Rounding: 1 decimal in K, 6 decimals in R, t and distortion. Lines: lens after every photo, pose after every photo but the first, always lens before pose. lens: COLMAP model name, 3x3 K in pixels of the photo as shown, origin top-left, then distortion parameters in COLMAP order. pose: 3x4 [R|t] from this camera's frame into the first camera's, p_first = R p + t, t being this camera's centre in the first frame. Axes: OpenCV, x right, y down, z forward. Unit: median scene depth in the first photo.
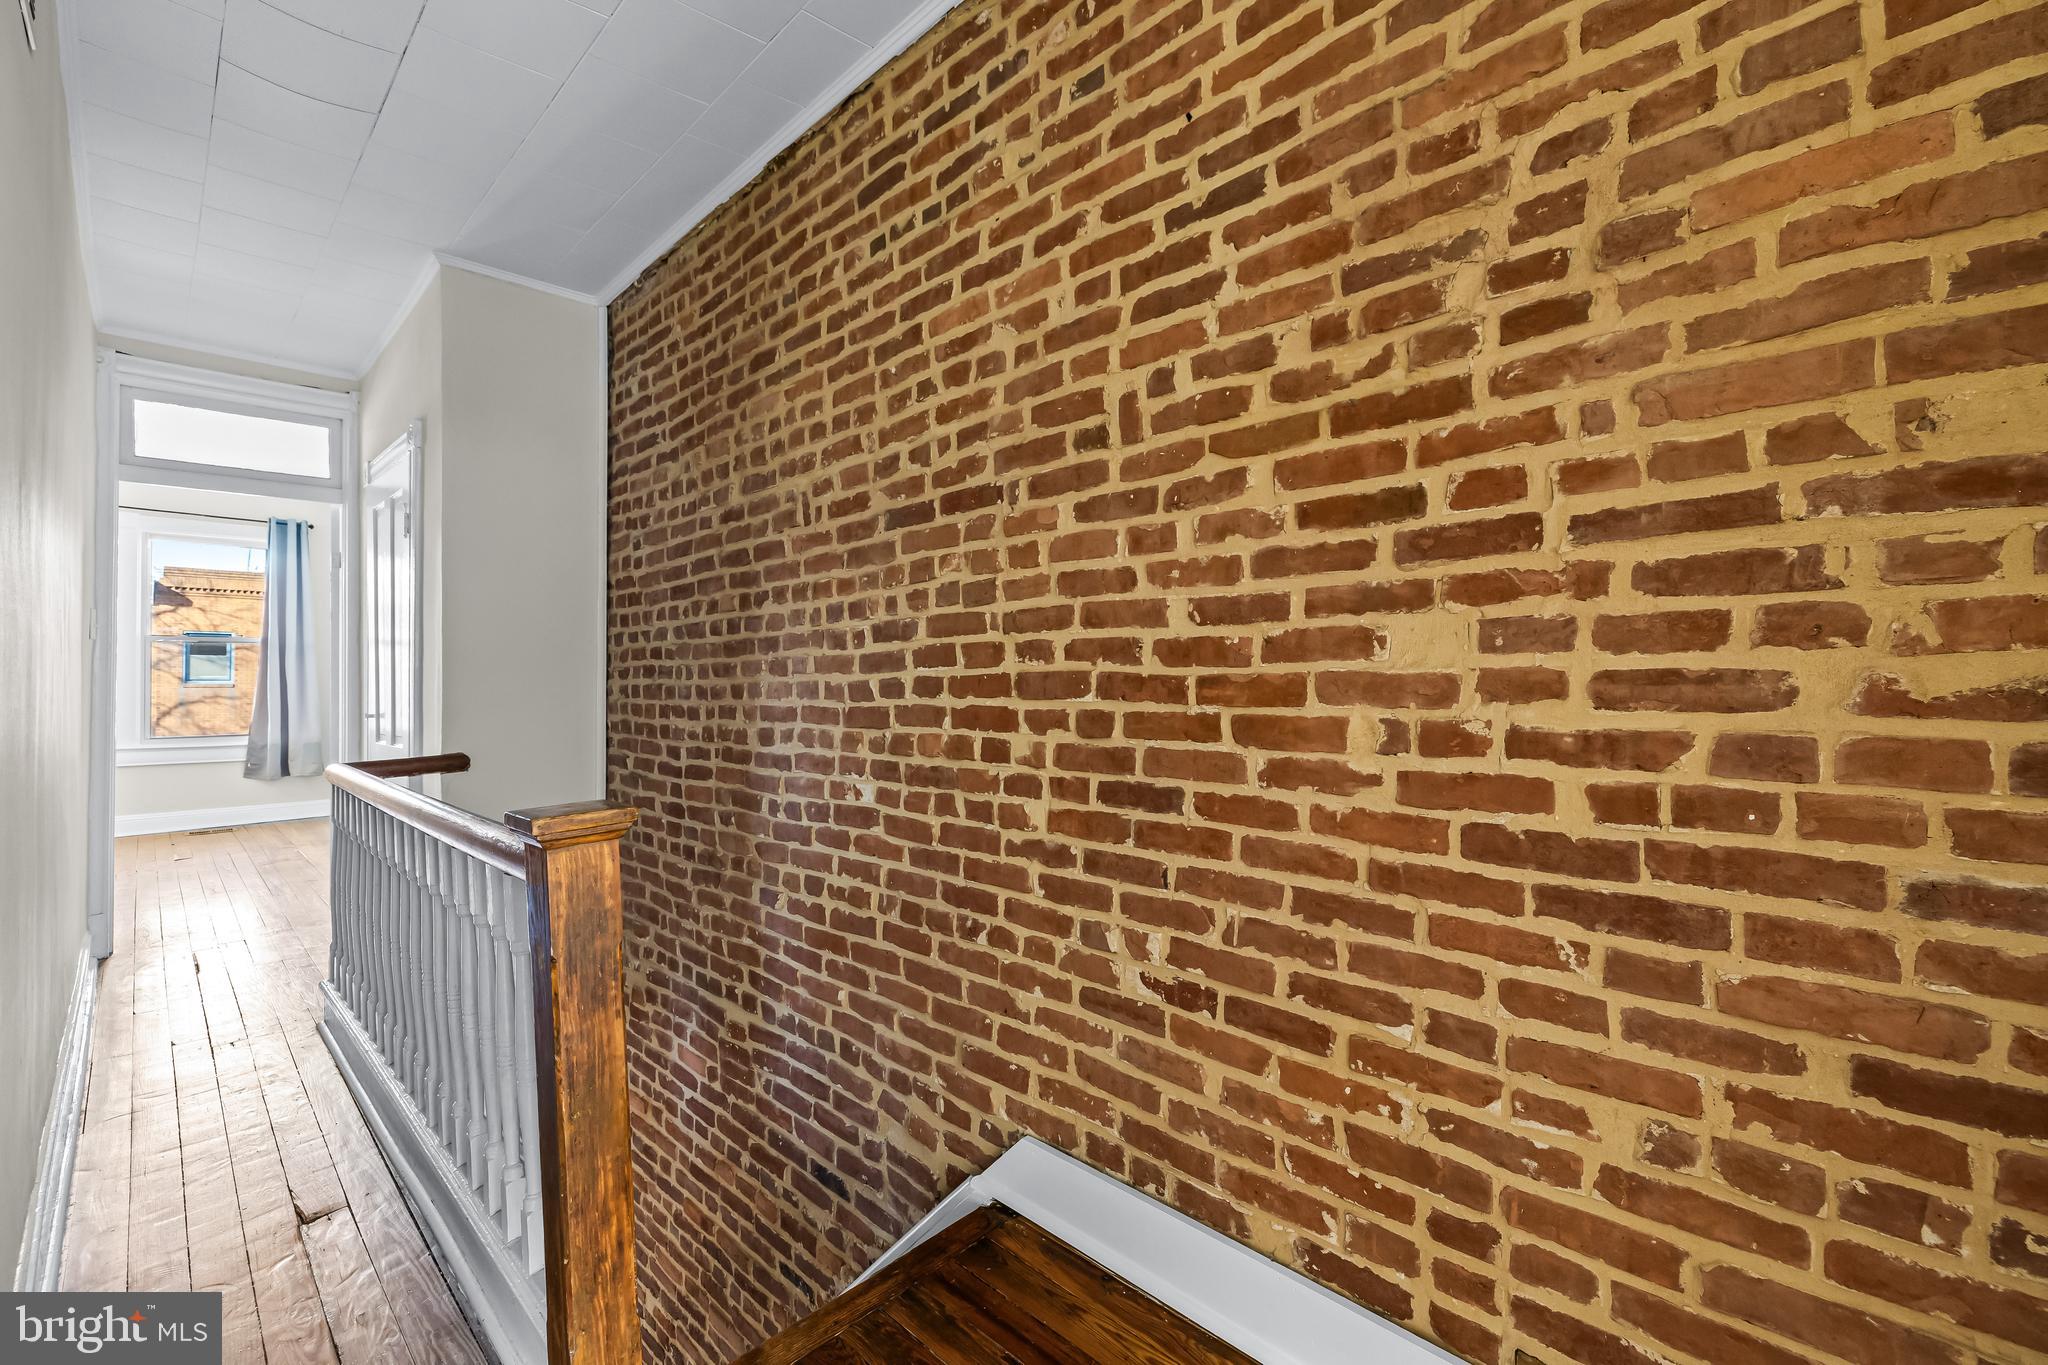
lens RADIAL K [[845.8, 0, 1027.7], [0, 845.8, 674.0], [0, 0, 1]] dist [-0.000197, 0.000096]
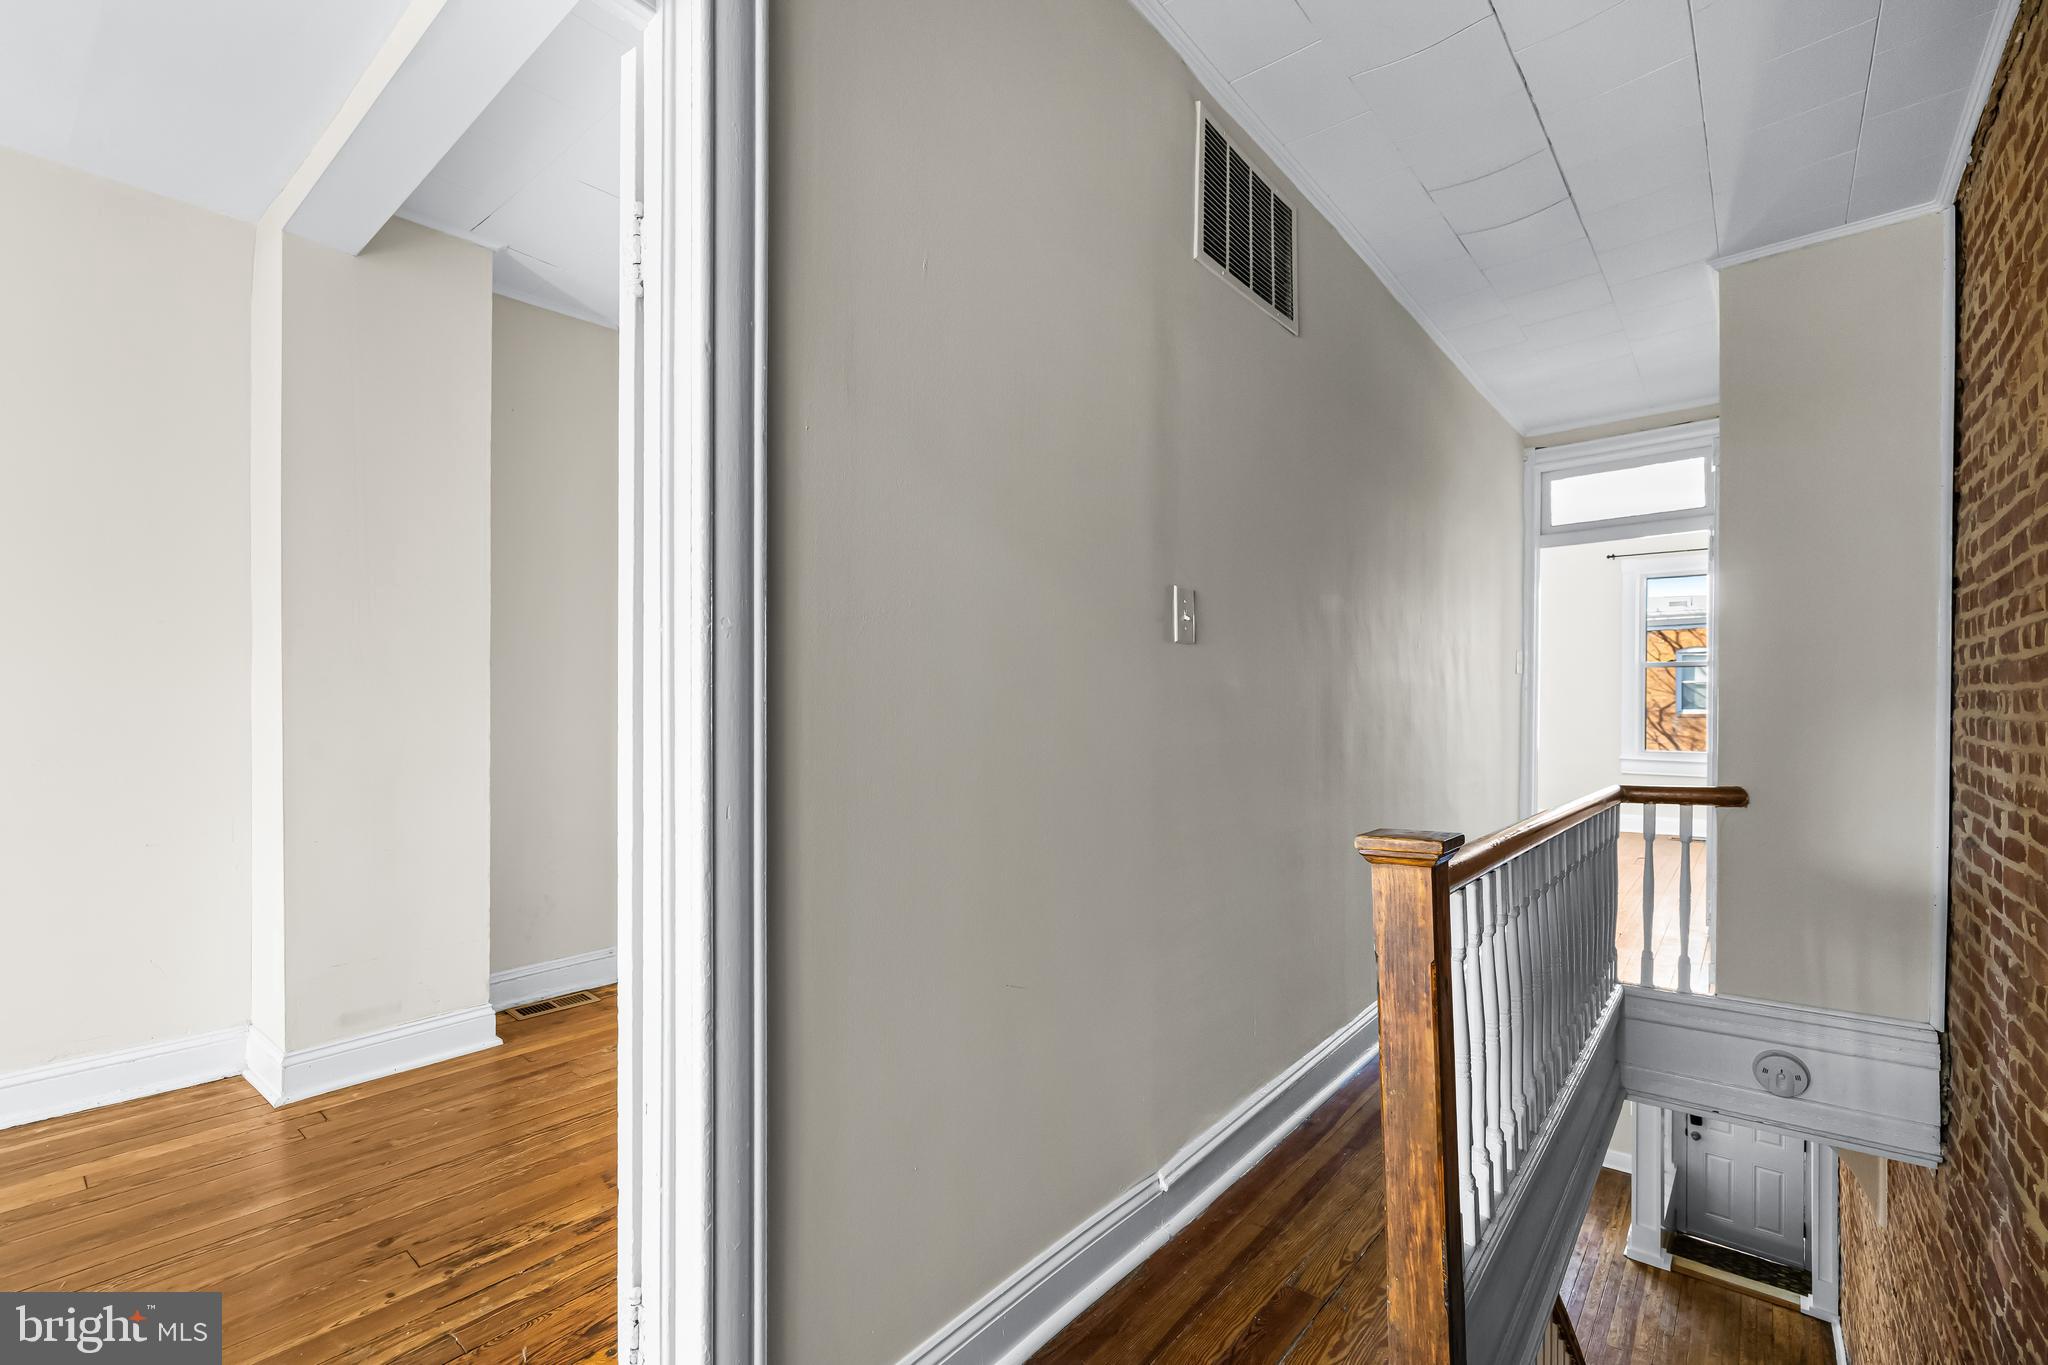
lens RADIAL K [[895.0, 0, 1029.9], [0, 895.0, 698.4], [0, 0, 1]] dist [0.000083, 0.000033]
pose [[0.076260, 0.000938, -0.997088, 0.260452], [0.010126, 0.999947, 0.001715, -0.014393], [0.997037, -0.010228, 0.076246, 0.154931]]
